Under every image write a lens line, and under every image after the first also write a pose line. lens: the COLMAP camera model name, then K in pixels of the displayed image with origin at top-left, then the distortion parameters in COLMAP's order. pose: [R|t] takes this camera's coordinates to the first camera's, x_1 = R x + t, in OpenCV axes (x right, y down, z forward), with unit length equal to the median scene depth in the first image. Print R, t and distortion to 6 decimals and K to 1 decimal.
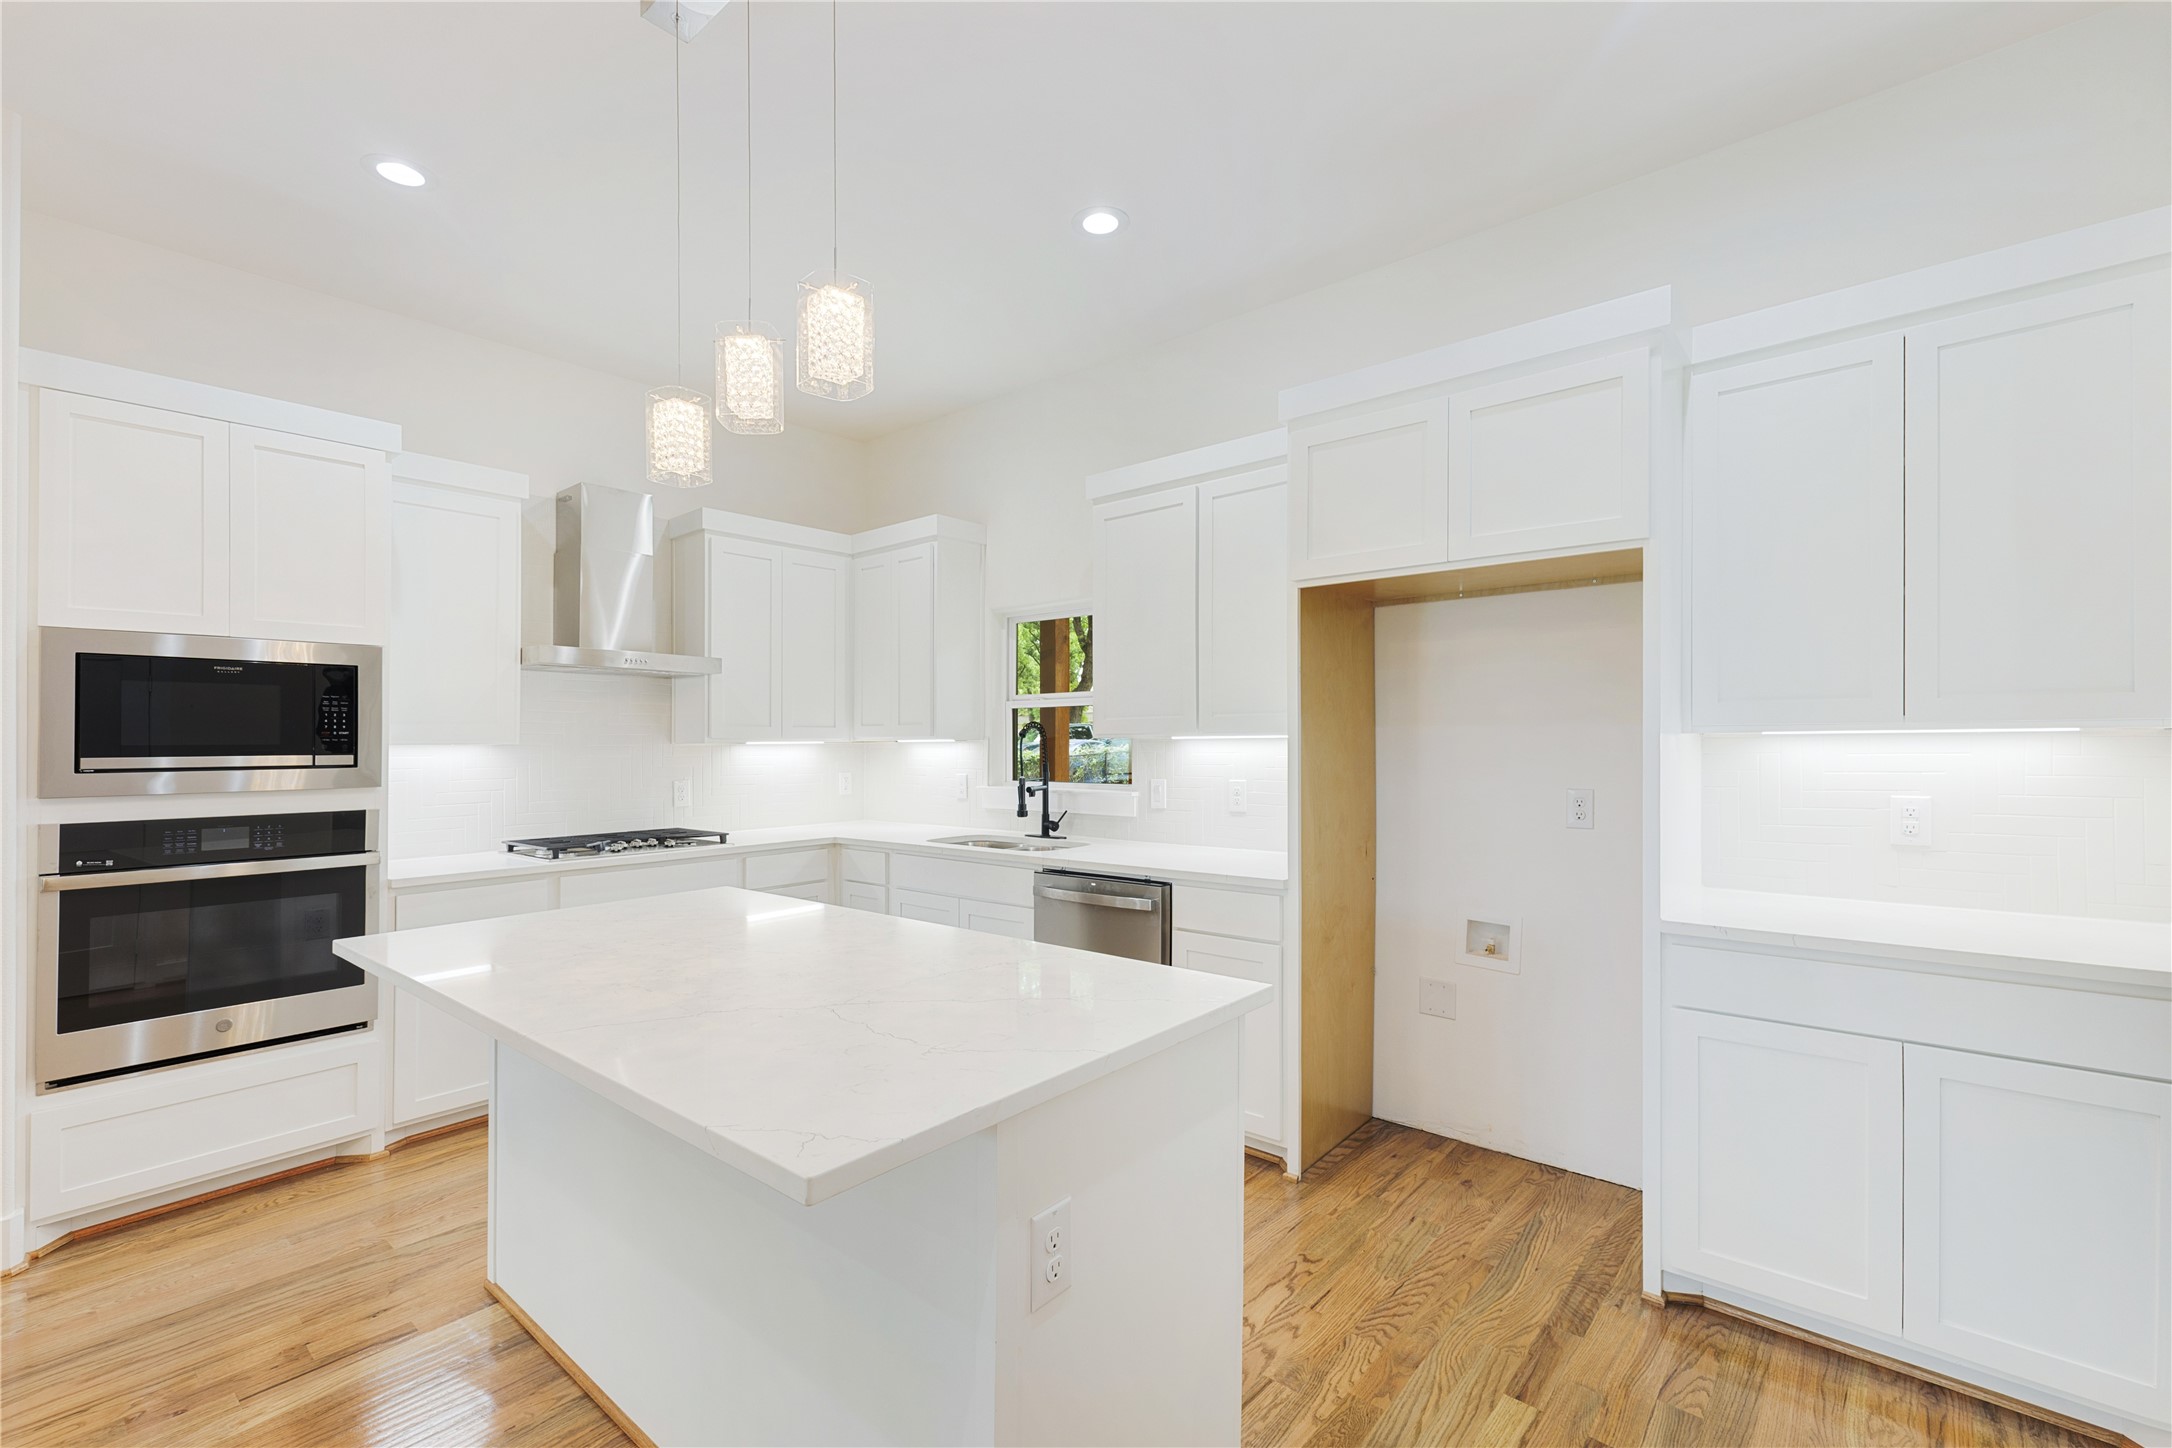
lens RADIAL K [[945.8, 0, 1087.2], [0, 945.8, 732.5], [0, 0, 1]] dist [0.001749, 0.000832]
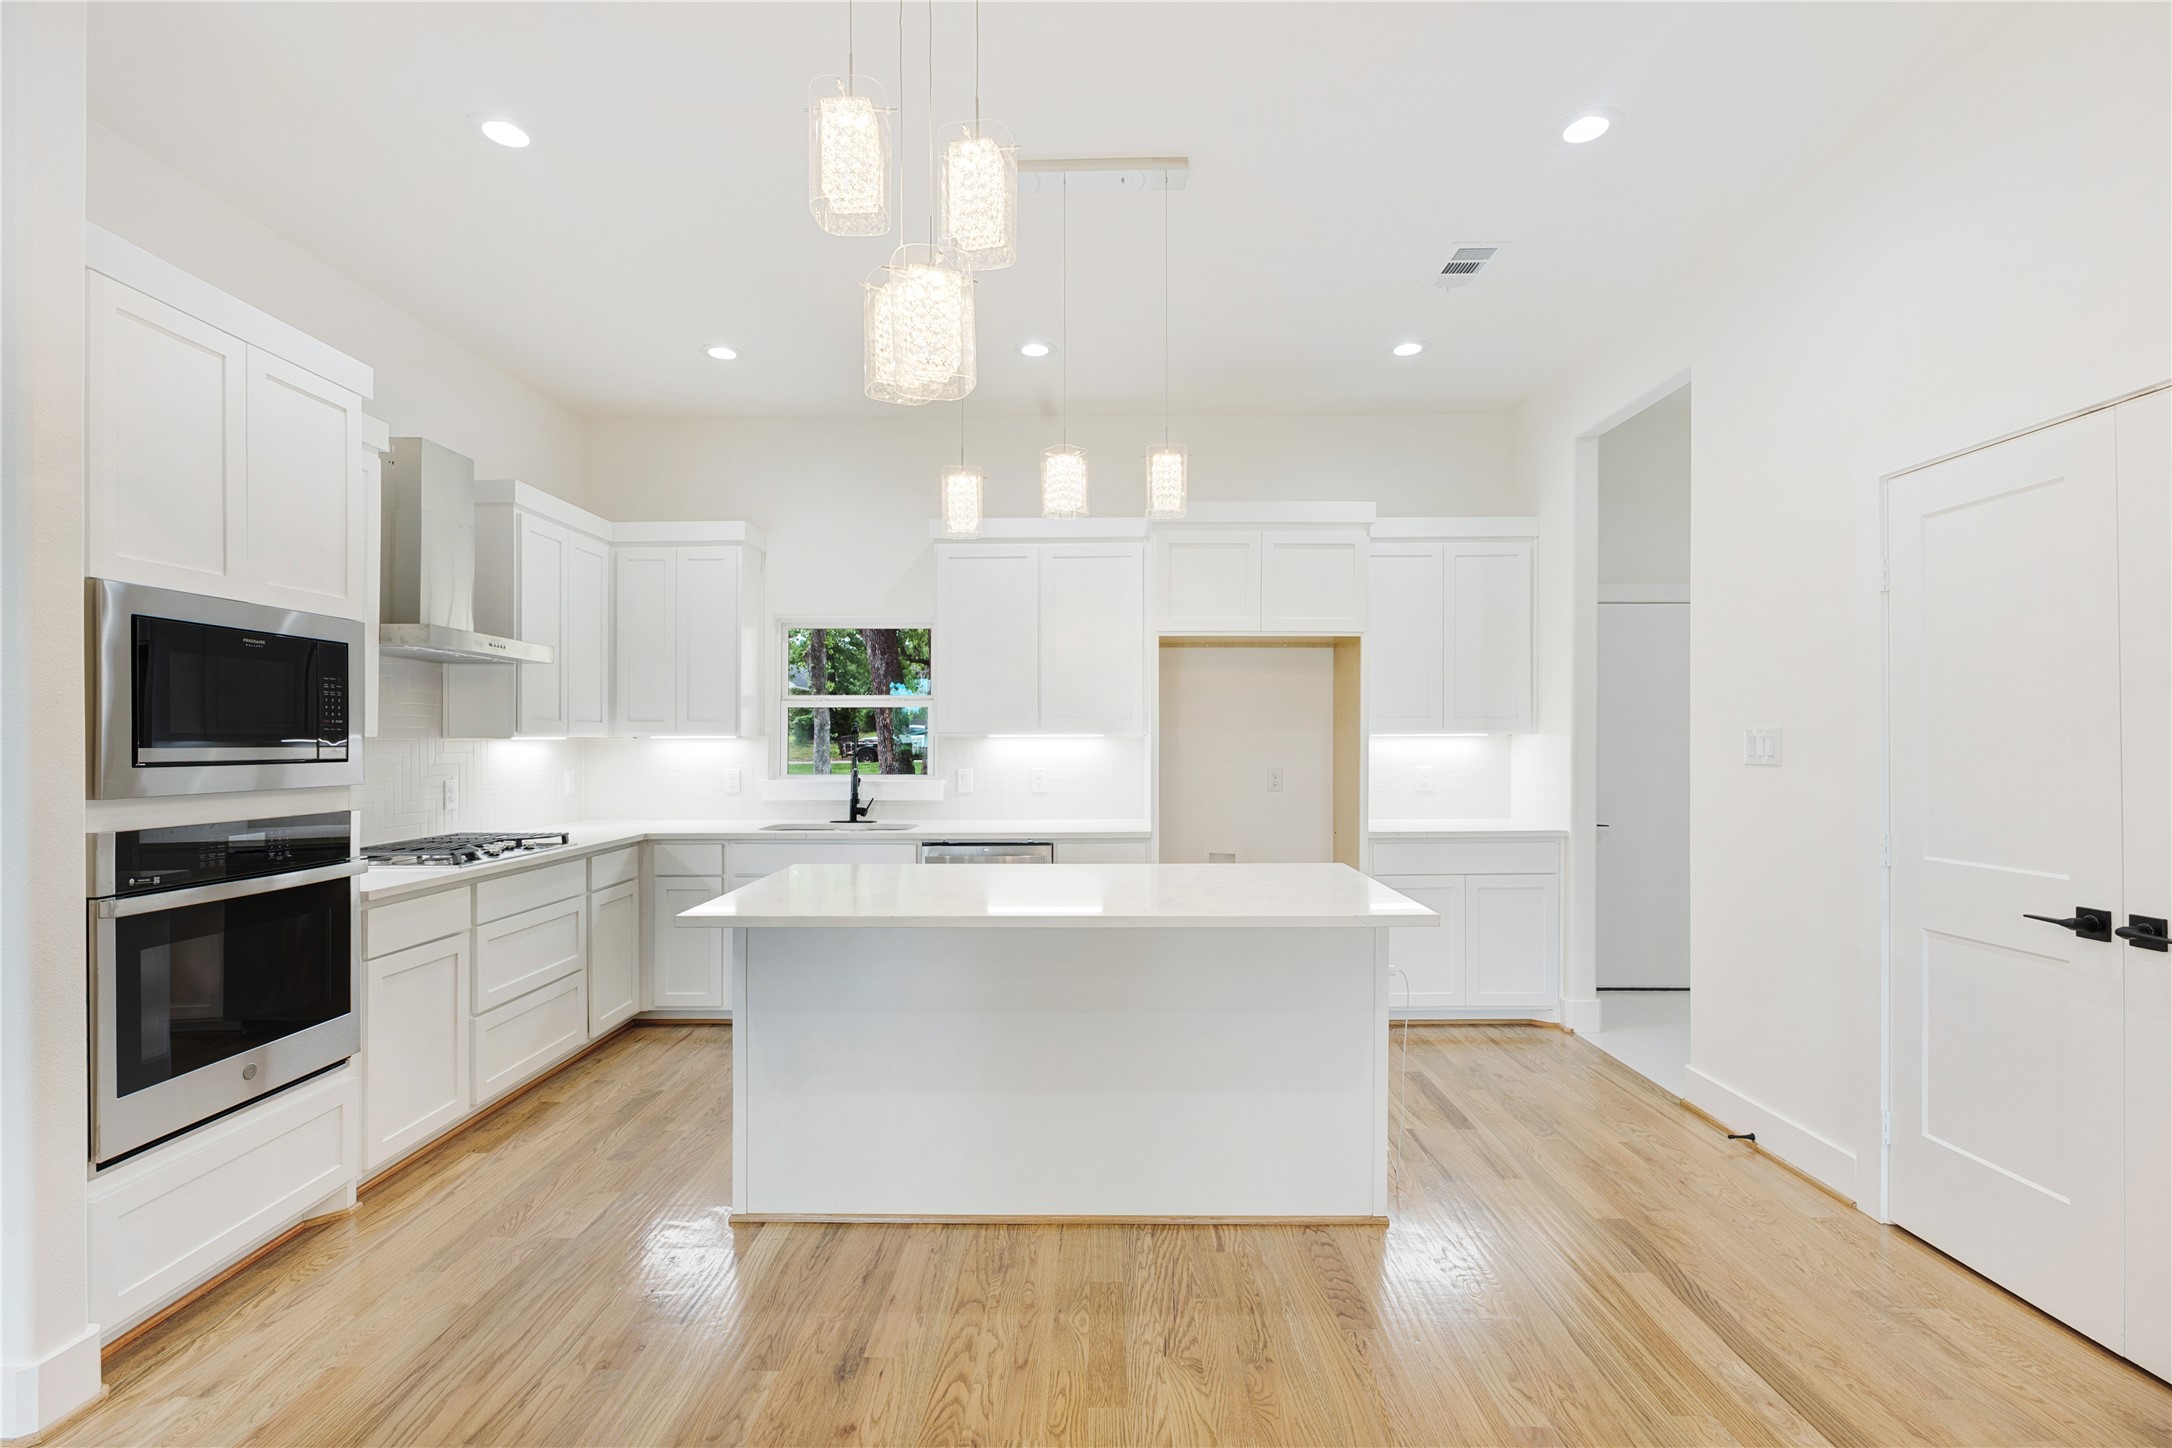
lens RADIAL K [[989.3, 0, 1082.0], [0, 989.3, 743.3], [0, 0, 1]] dist [0.004594, -0.000025]
pose [[0.765339, 0.002691, 0.643622, -0.847294], [-0.007847, 0.999956, 0.005150, 0.010284], [-0.643580, -0.008992, 0.765326, -0.120550]]
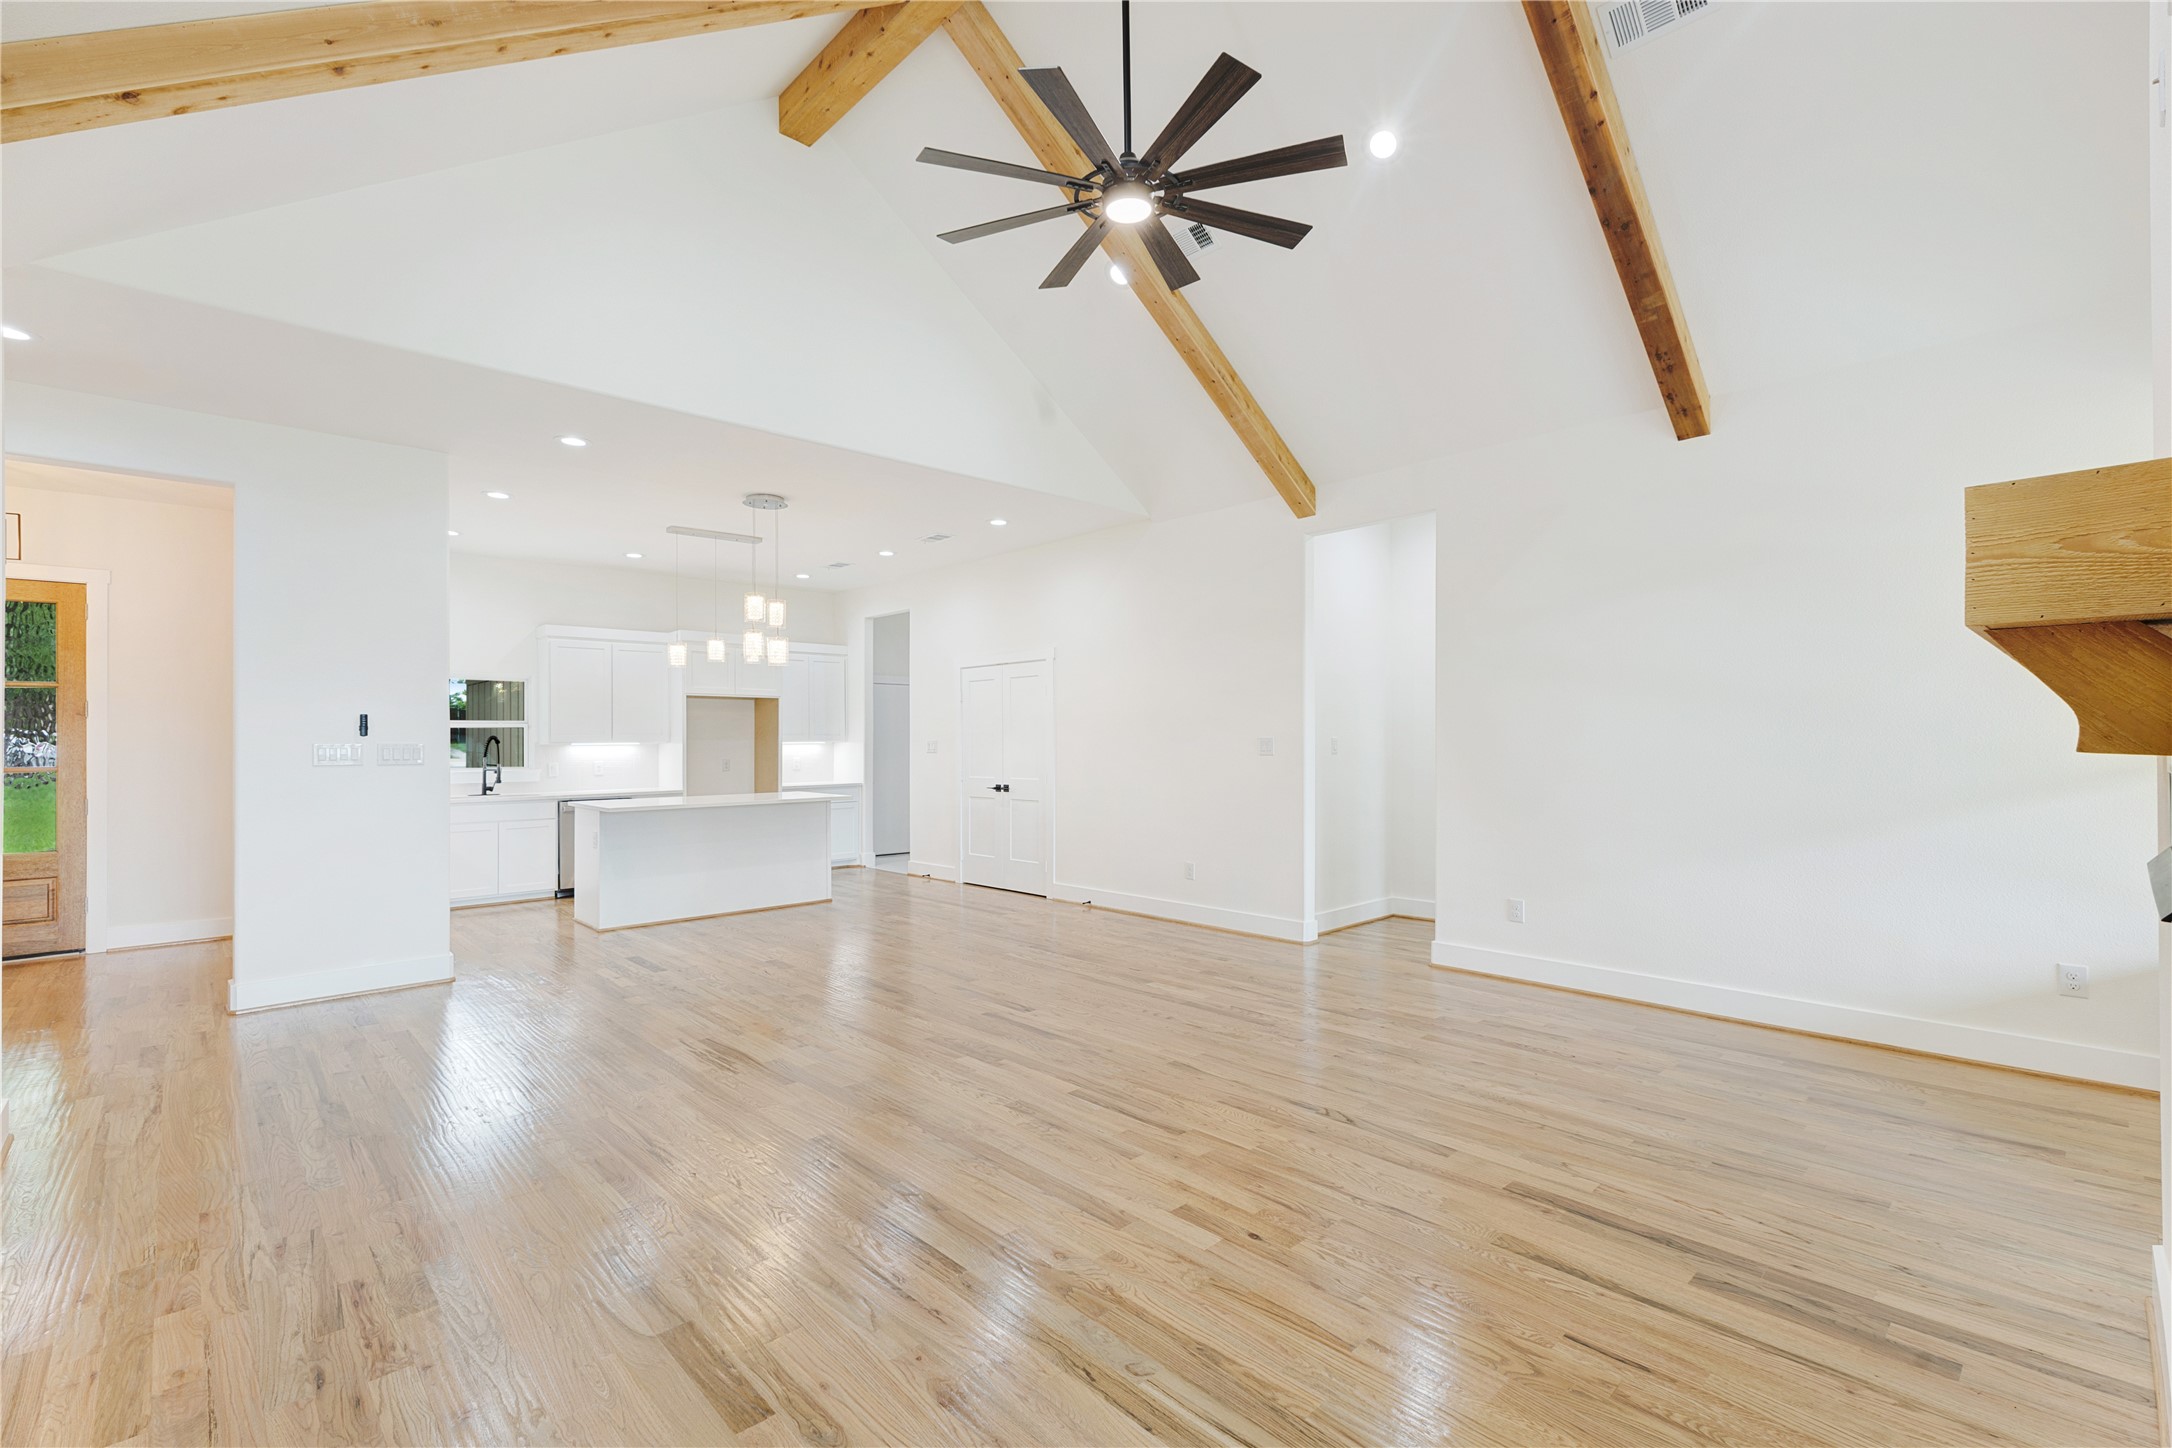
lens RADIAL K [[945.8, 0, 1087.2], [0, 945.8, 740.9], [0, 0, 1]] dist [0.001749, 0.000832]
pose [[0.104499, 0.008747, 0.994487, -2.601359], [-0.001949, 0.999961, -0.008590, 0.021435], [-0.994523, -0.001041, 0.104512, -0.600604]]
